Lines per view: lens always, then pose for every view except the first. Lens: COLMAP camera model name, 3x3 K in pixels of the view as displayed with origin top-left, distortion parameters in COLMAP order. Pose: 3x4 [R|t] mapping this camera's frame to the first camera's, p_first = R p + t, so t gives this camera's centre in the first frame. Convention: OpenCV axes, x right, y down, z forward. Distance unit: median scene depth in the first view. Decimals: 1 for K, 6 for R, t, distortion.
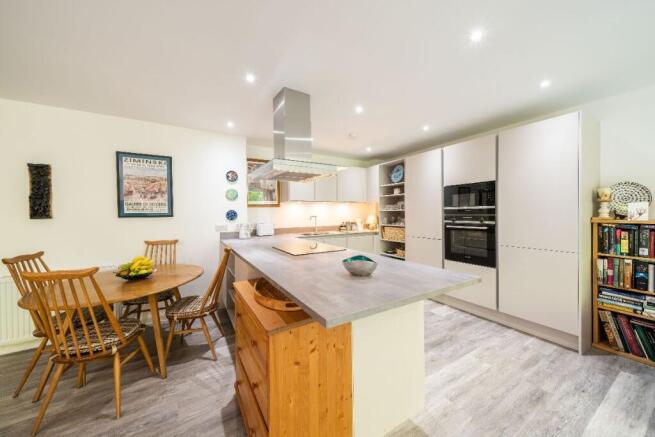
lens RADIAL K [[229.6, 0, 323.2], [0, 229.6, 218.0], [0, 0, 1]] dist [0.014074, -0.001189]
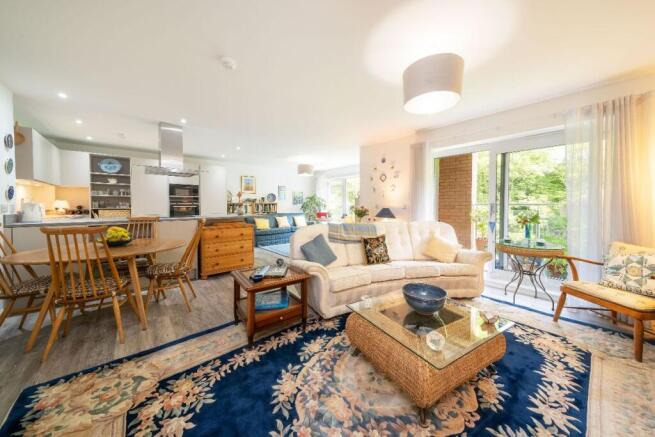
lens RADIAL K [[229.6, 0, 337.9], [0, 229.6, 205.2], [0, 0, 1]] dist [0.014074, -0.001189]
pose [[-0.188862, 0.007285, 0.981977, -1.984625], [0.020565, 0.999783, -0.003461, 0.081645], [-0.981788, 0.019540, -0.188971, 0.120944]]
